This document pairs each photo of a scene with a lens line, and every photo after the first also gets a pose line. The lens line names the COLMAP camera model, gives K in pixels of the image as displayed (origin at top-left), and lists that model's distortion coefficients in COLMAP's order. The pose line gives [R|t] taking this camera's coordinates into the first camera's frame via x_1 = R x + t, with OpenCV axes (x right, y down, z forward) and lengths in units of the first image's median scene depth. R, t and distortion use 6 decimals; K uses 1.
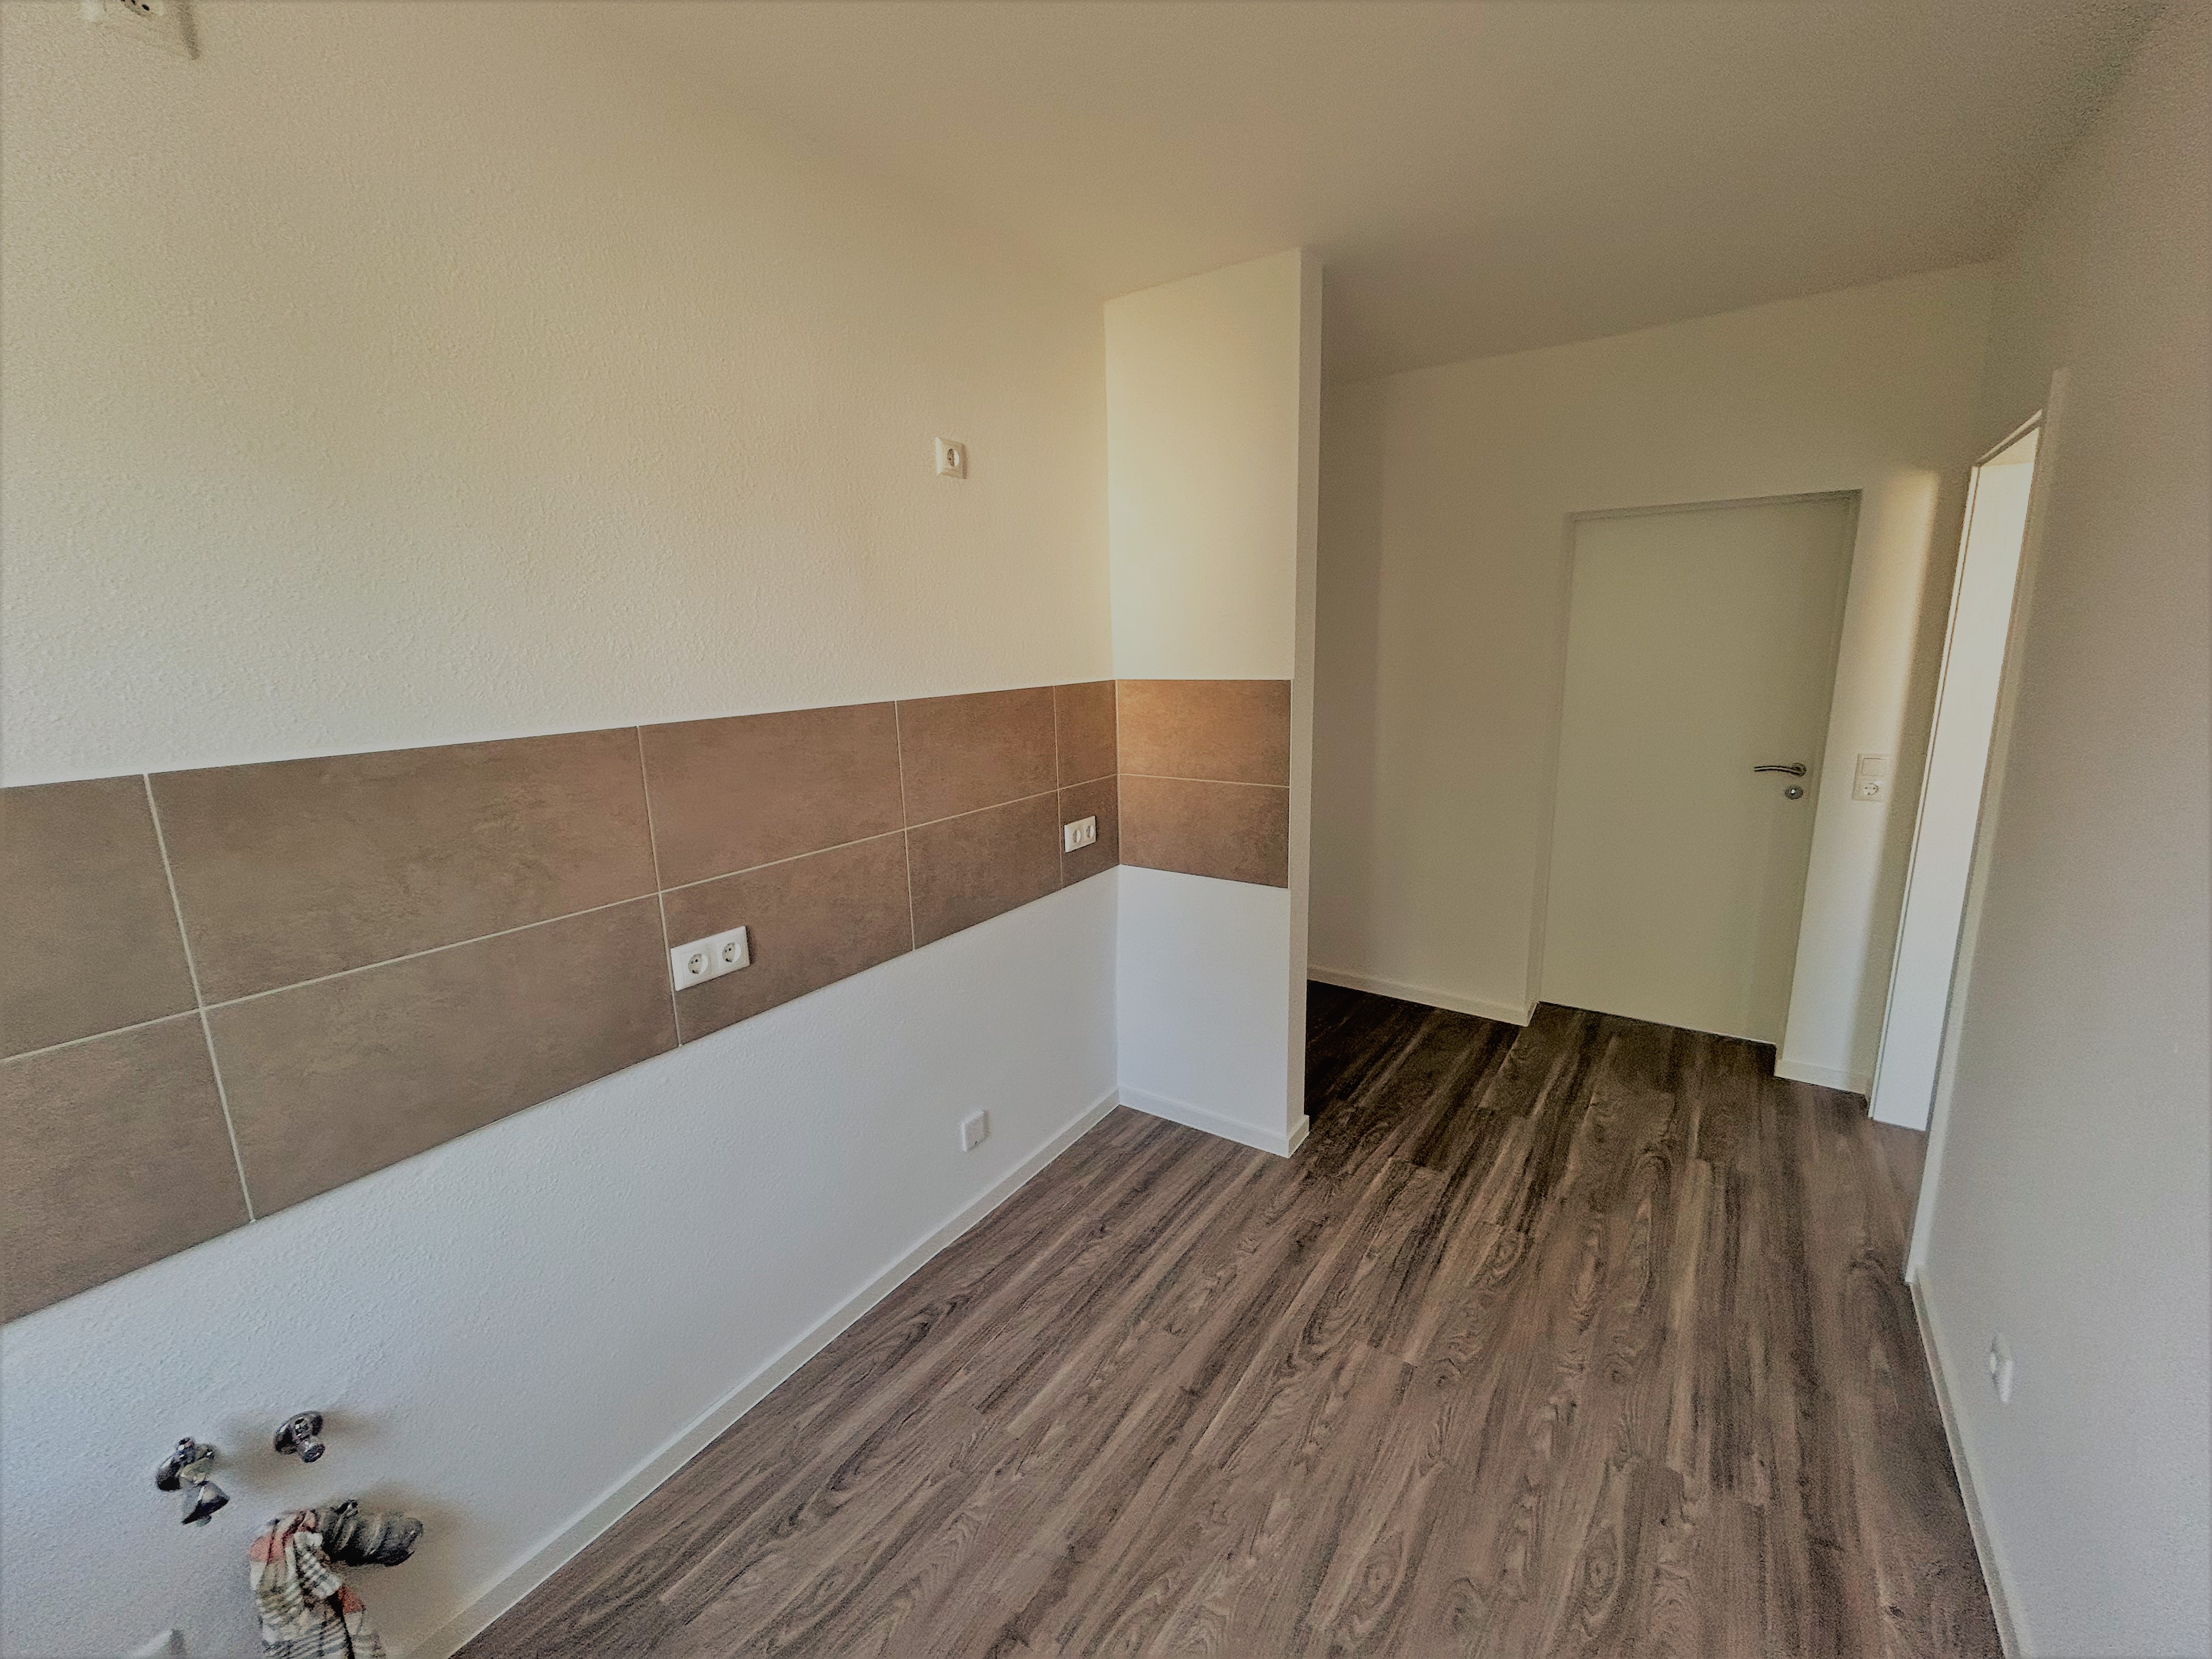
lens RADIAL K [[890.2, 0, 1104.4], [0, 890.2, 822.2], [0, 0, 1]] dist [-0.000088, 0.000578]
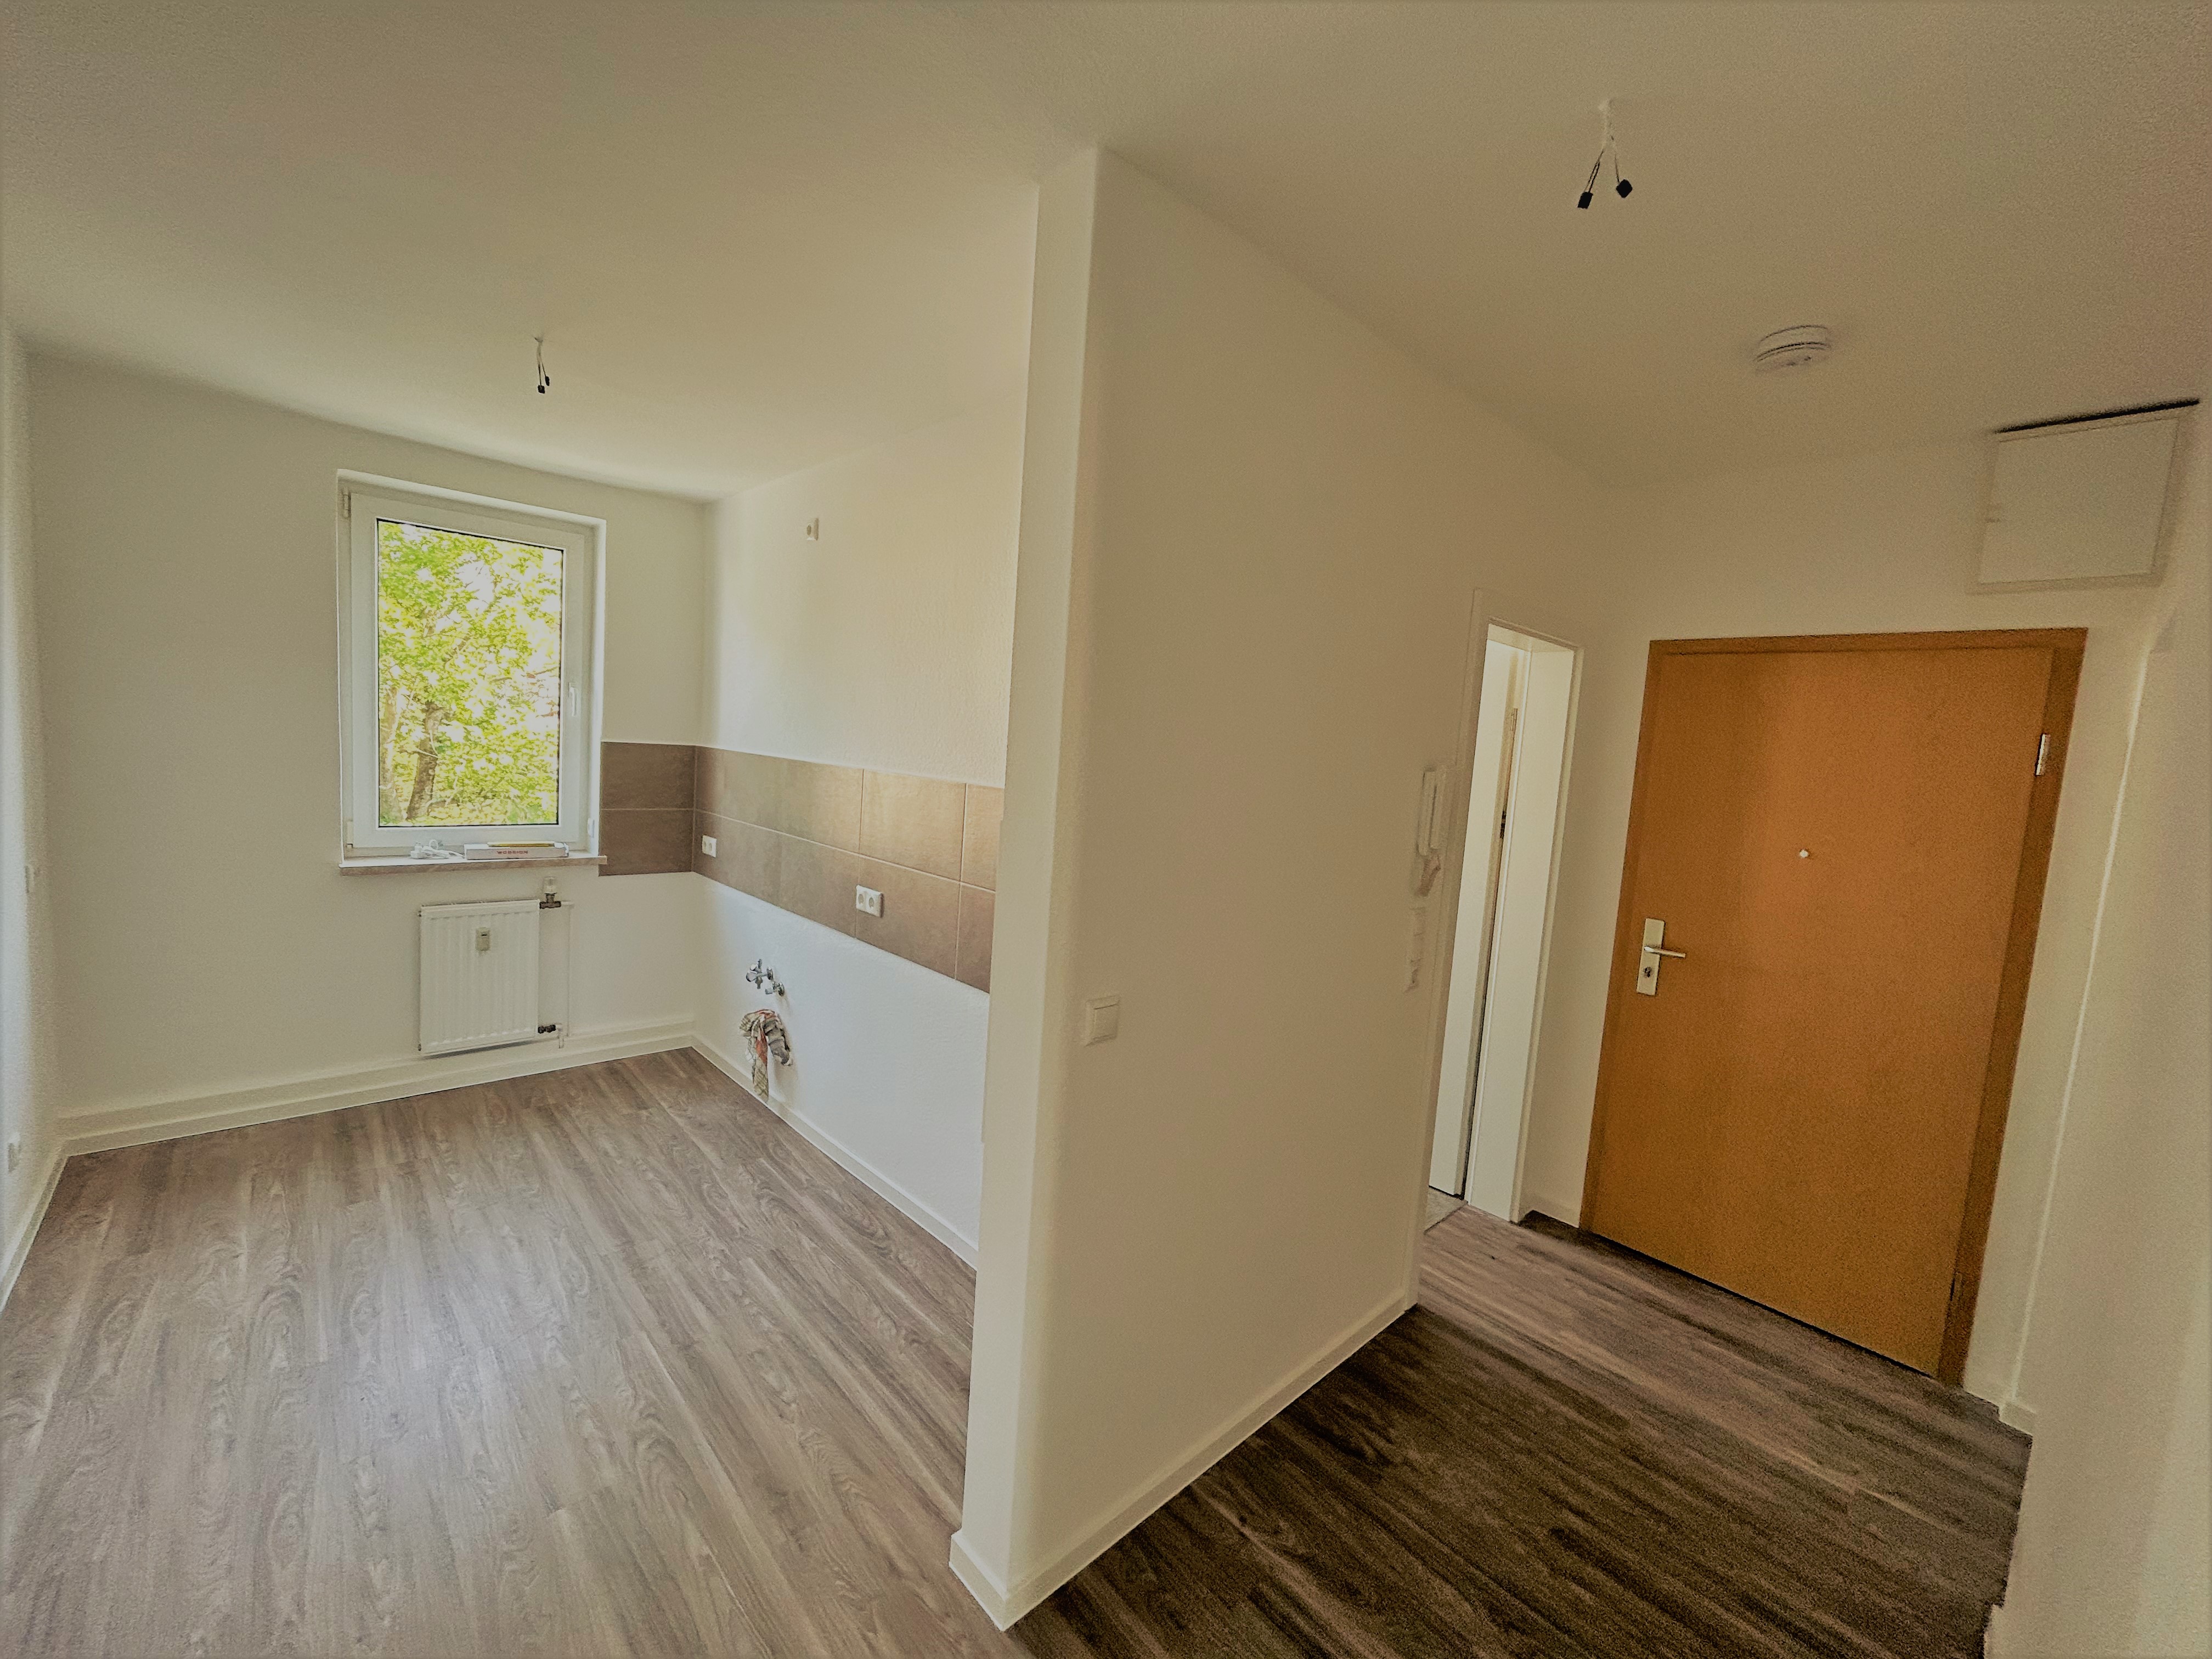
lens RADIAL K [[890.2, 0, 1103.3], [0, 890.2, 821.8], [0, 0, 1]] dist [-0.000088, 0.000578]
pose [[-0.210112, 0.086705, -0.973825, 0.950621], [-0.265512, 0.953565, 0.142187, -0.305043], [0.940934, 0.288438, -0.177334, 1.344148]]
